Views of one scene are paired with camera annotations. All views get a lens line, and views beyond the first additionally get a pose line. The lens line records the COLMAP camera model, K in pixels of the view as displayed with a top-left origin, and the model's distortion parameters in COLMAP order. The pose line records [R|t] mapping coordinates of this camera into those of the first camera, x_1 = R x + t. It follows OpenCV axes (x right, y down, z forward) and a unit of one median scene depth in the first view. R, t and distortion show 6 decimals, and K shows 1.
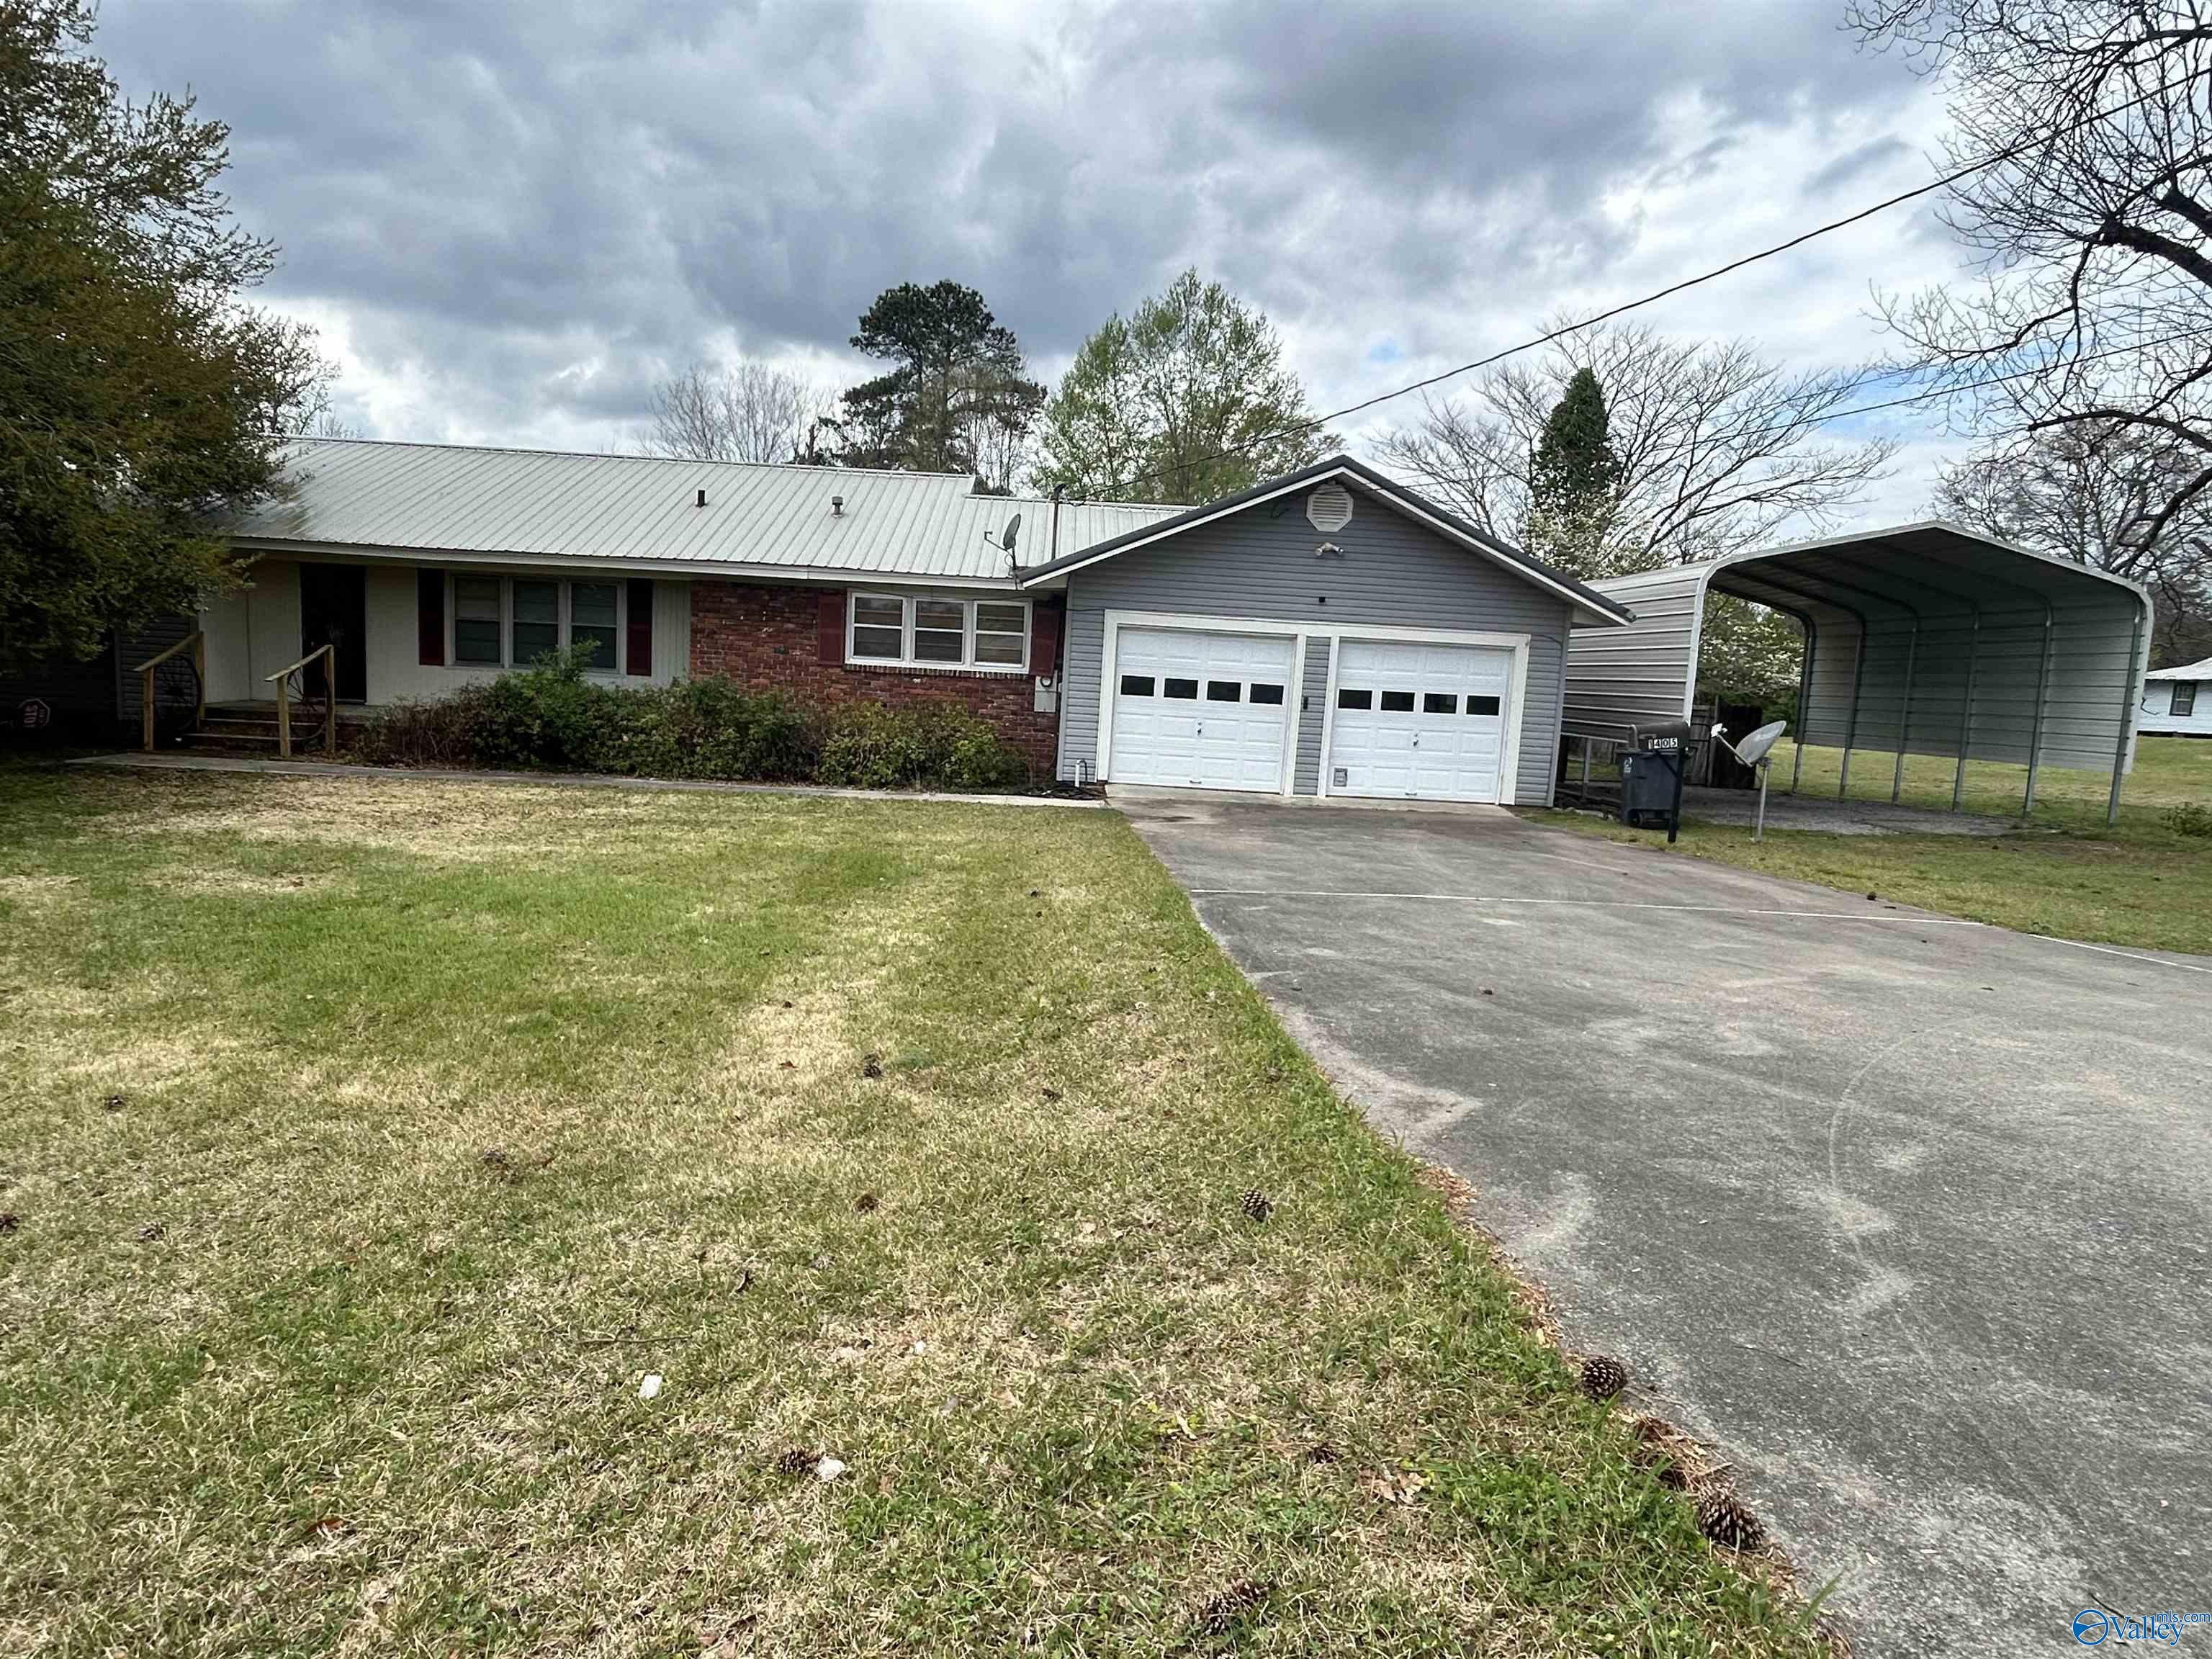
lens RADIAL K [[1233.2, 0, 1092.2], [0, 1233.2, 829.8], [0, 0, 1]] dist [-0.003582, 0.006438]
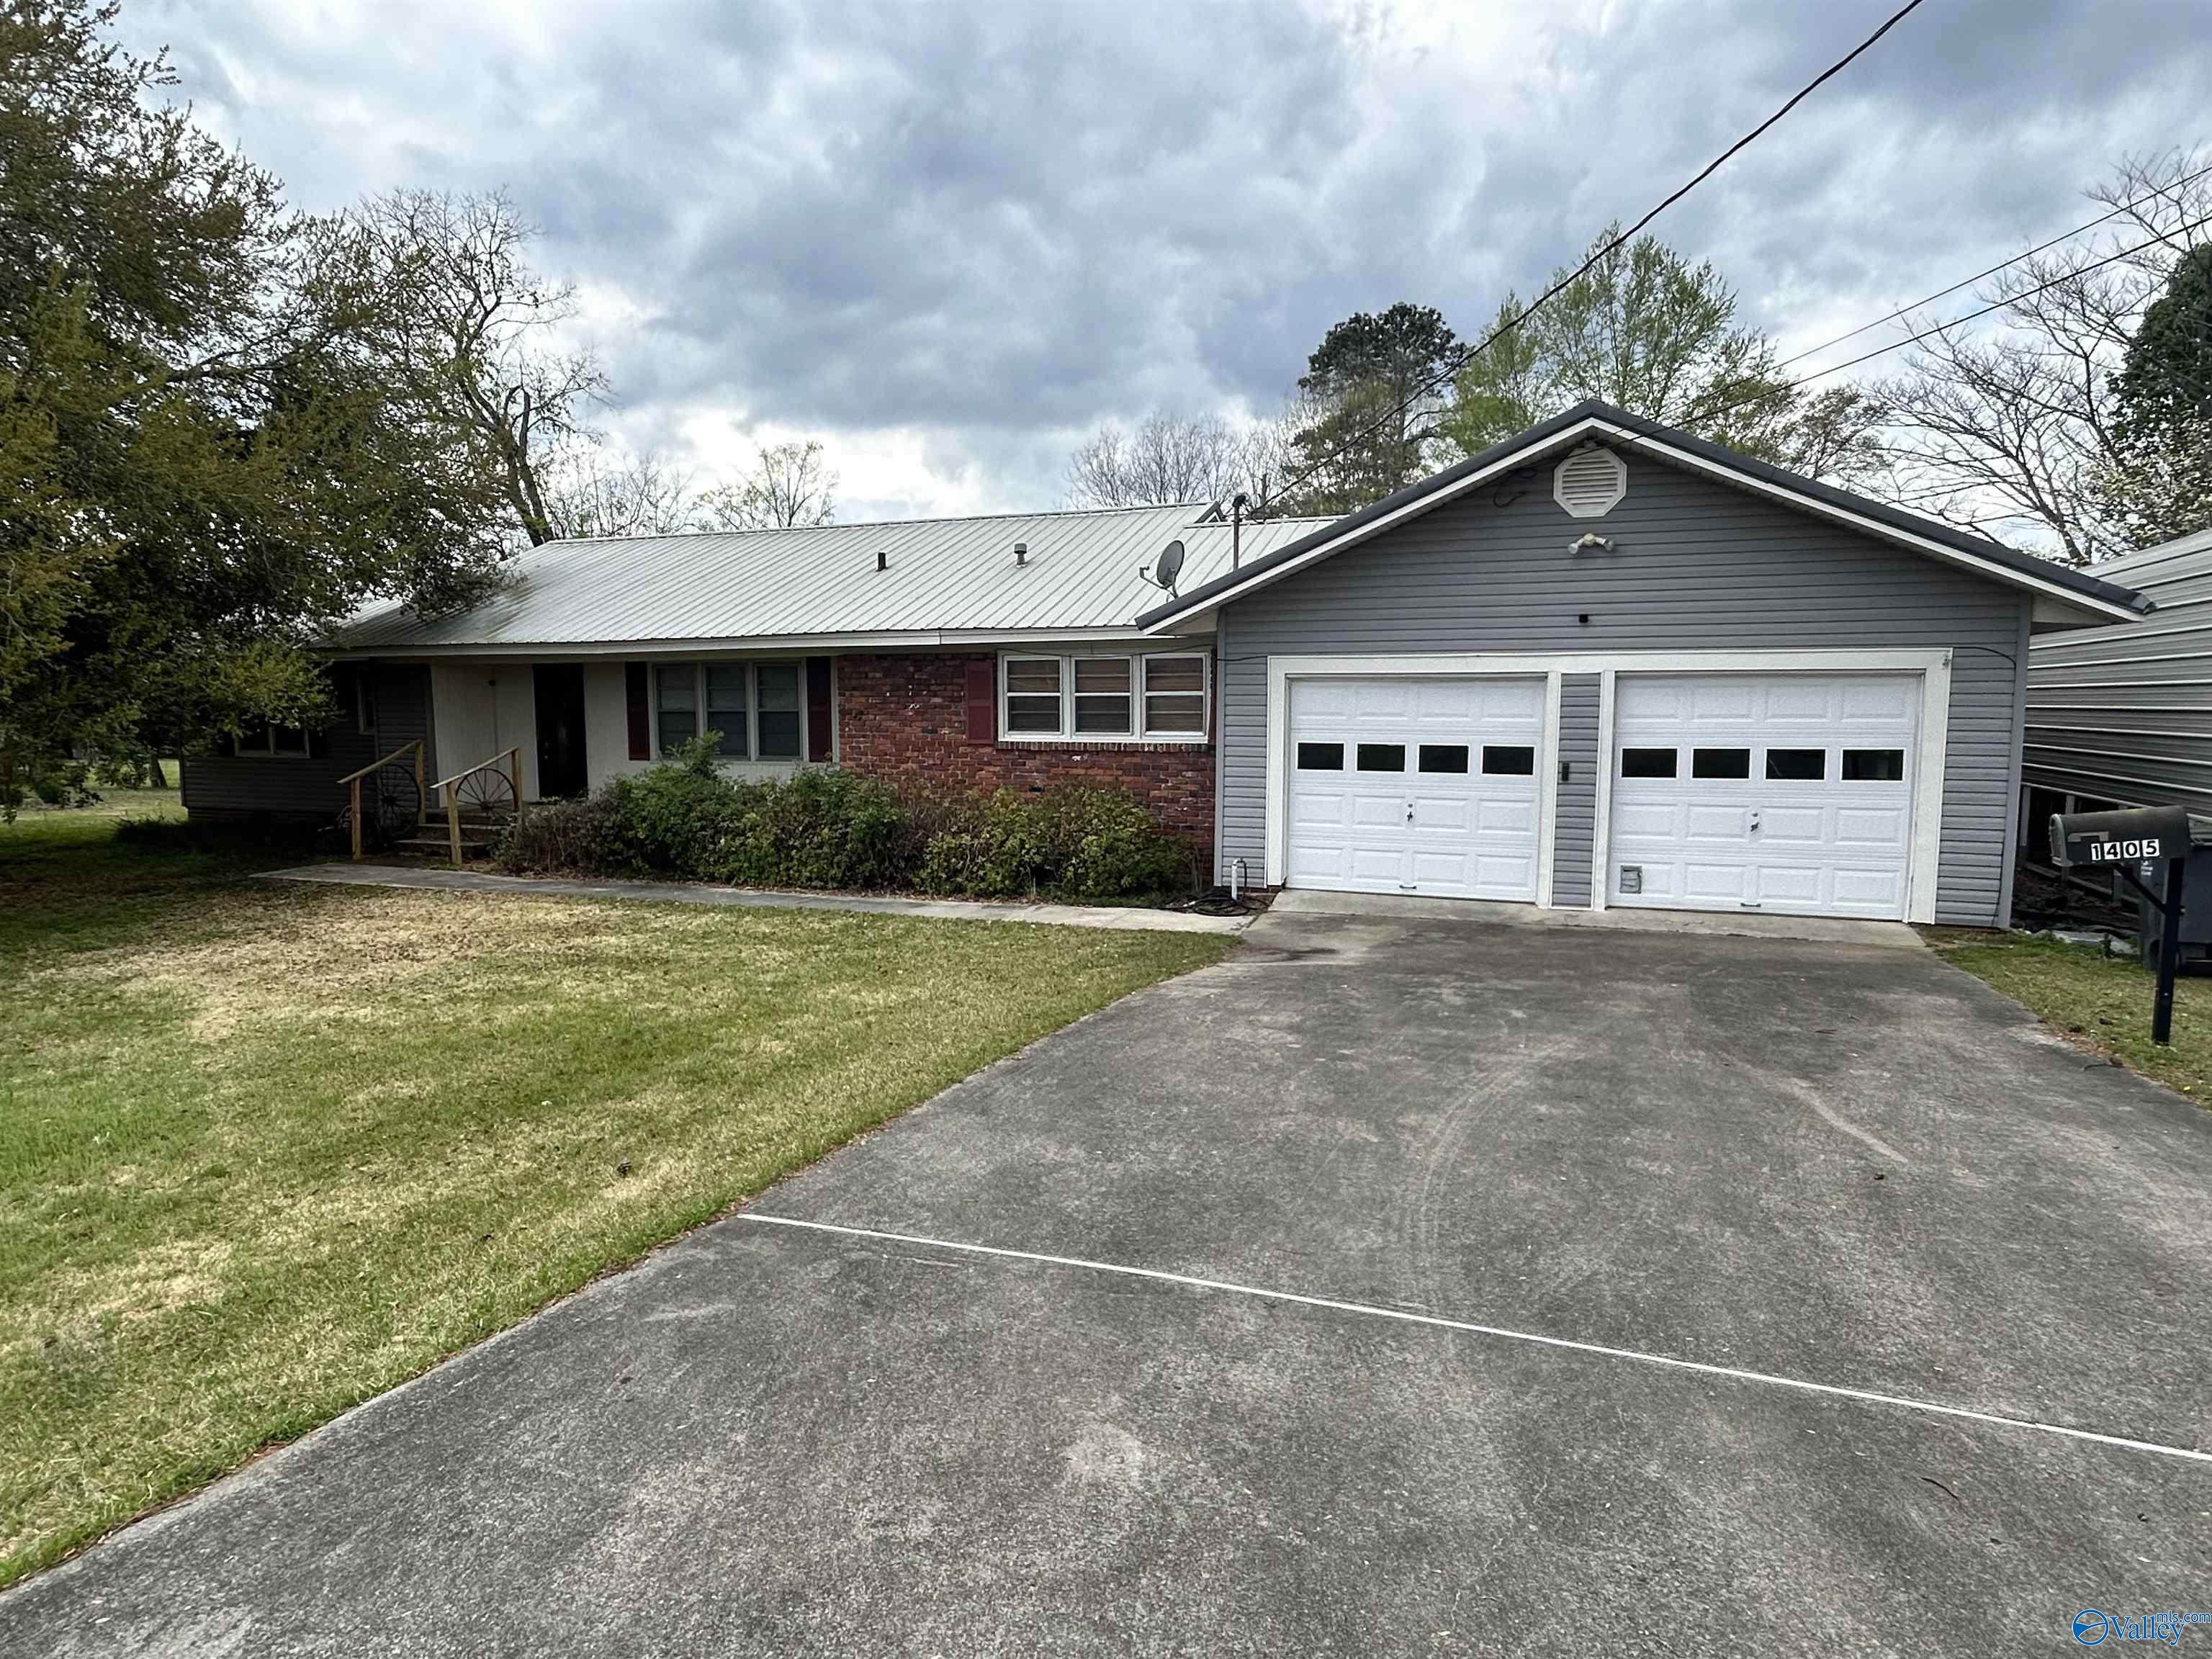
lens RADIAL K [[1255.4, 0, 1099.1], [0, 1255.4, 841.4], [0, 0, 1]] dist [-0.002884, 0.000633]
pose [[0.923312, -0.014534, -0.383775, 0.200712], [0.002747, 0.999508, -0.031242, -0.043576], [0.384040, 0.027792, 0.922898, 0.264740]]
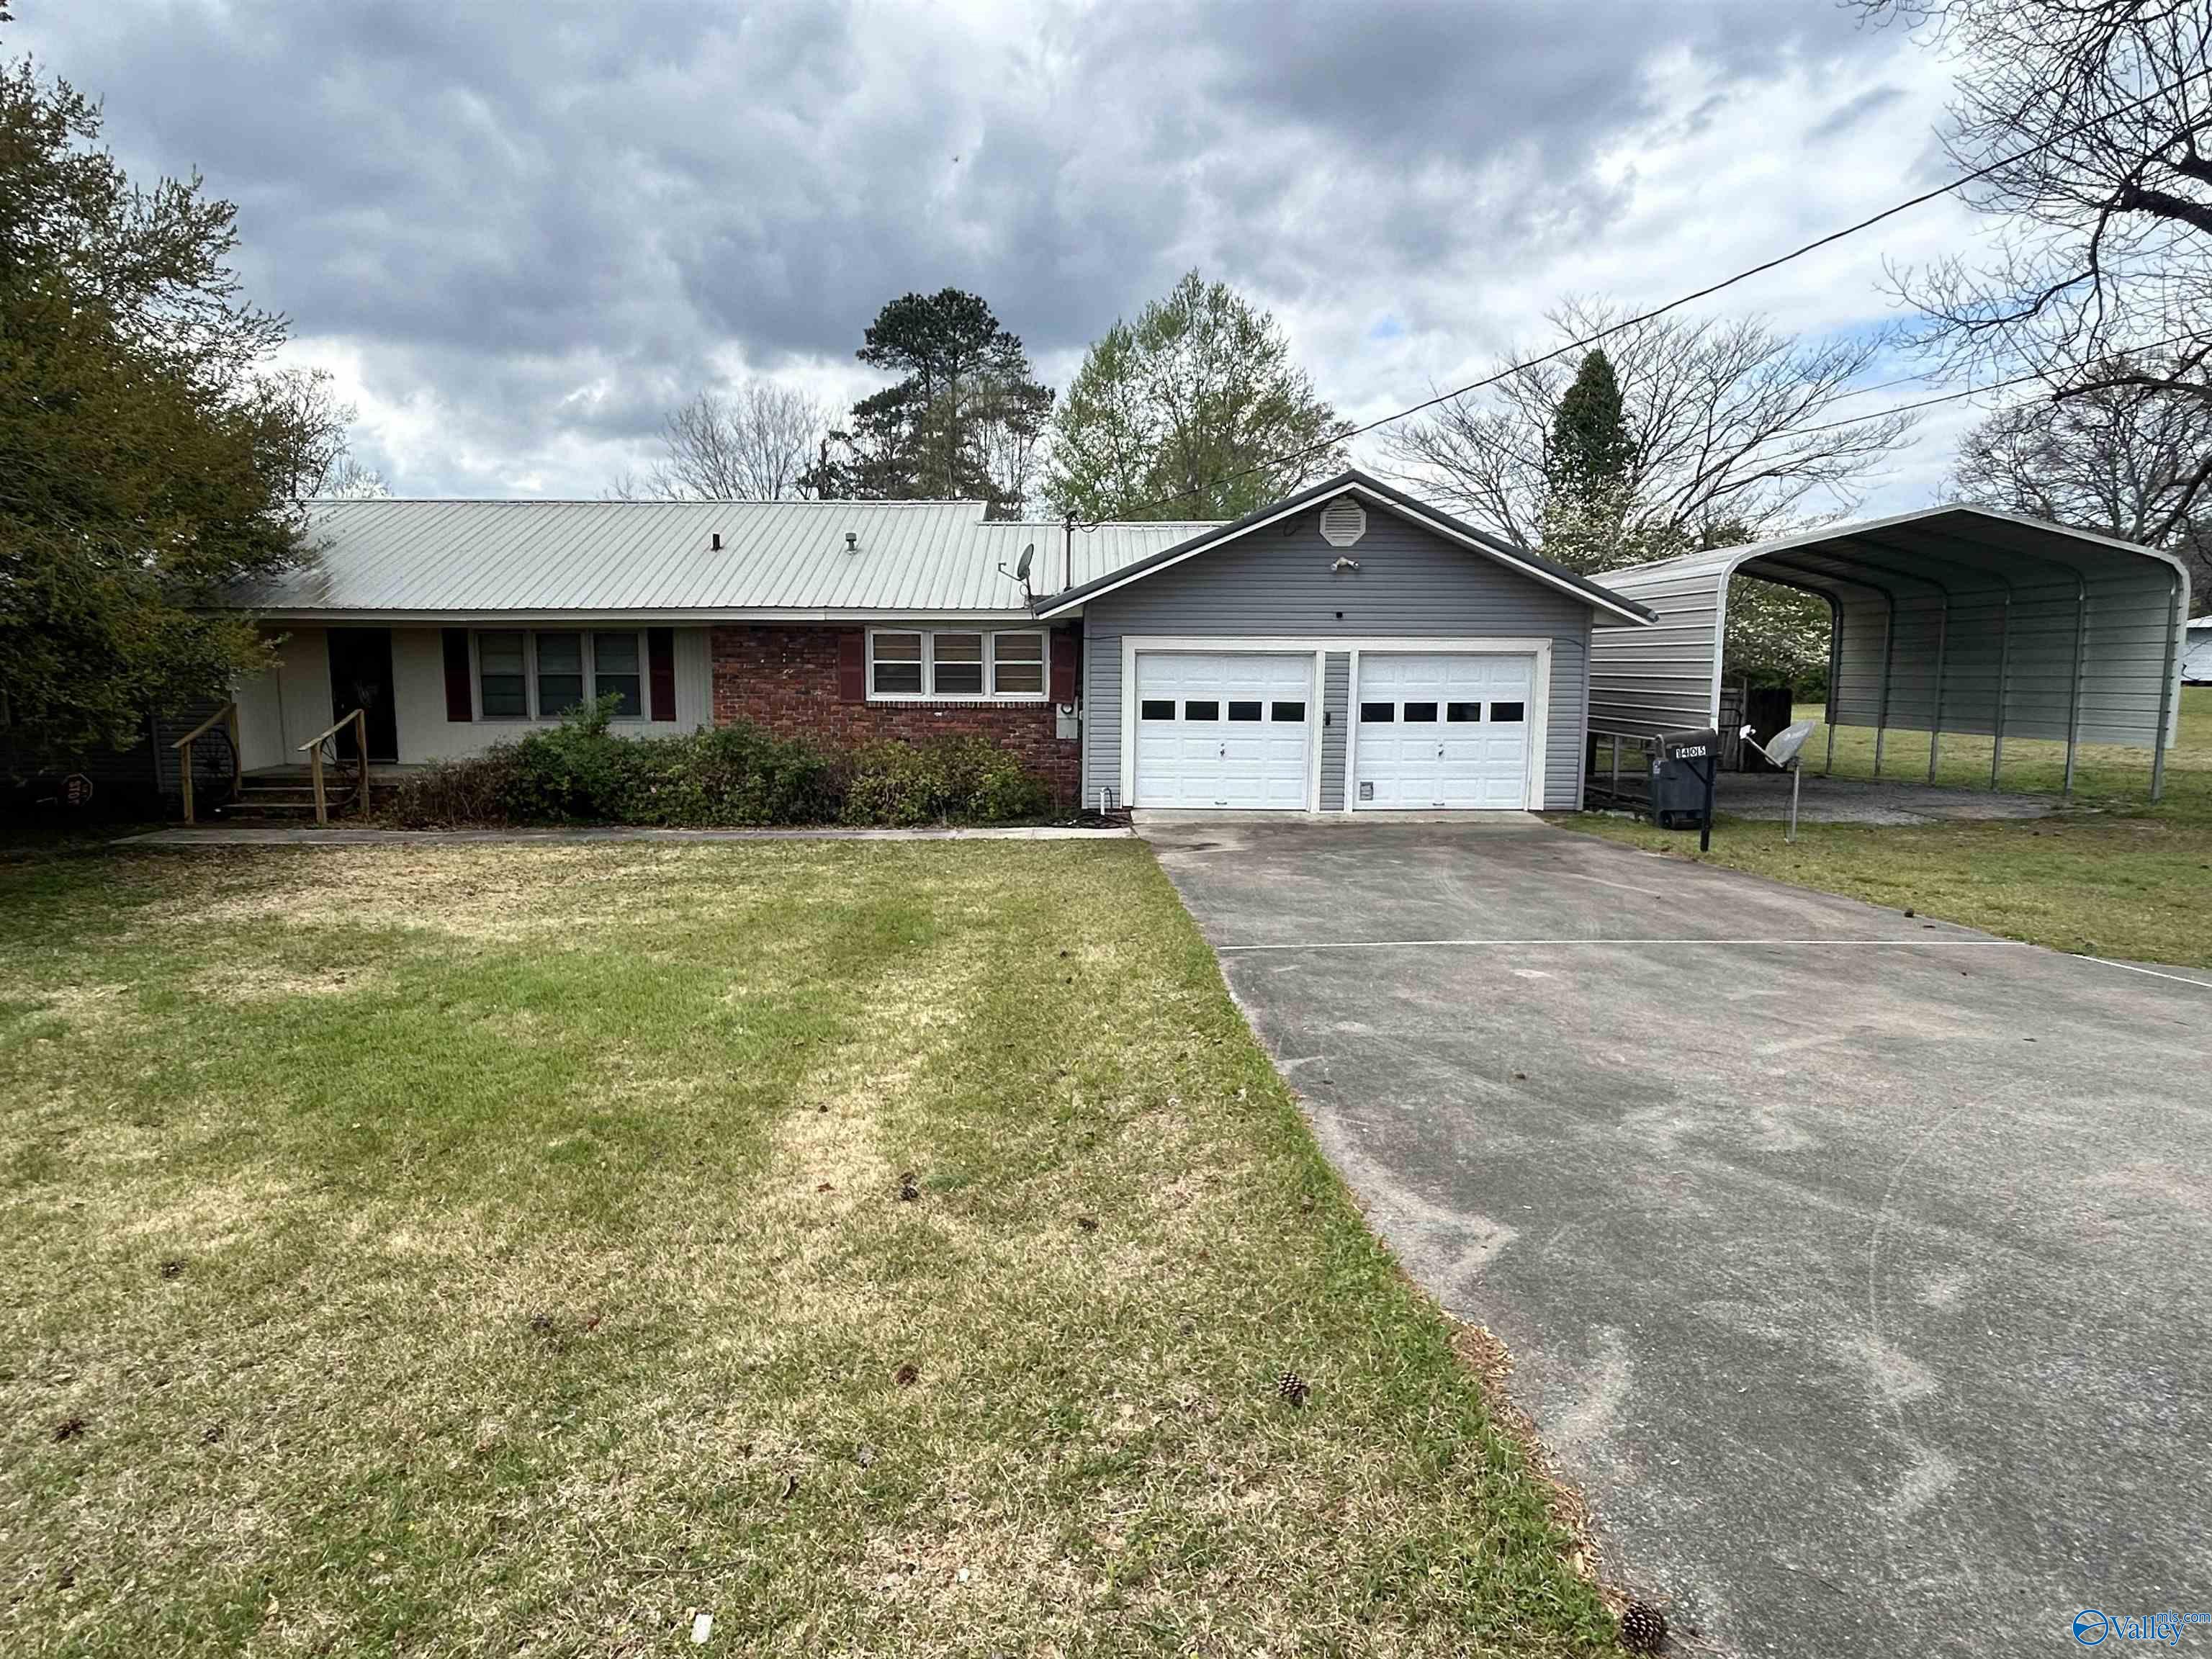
lens RADIAL K [[1233.2, 0, 1096.0], [0, 1233.2, 831.0], [0, 0, 1]] dist [-0.003582, 0.006438]
pose [[0.998554, -0.049353, -0.021312, 0.002736], [0.049455, 0.998767, 0.004244, -0.025858], [0.021076, -0.005292, 0.999764, -0.000784]]
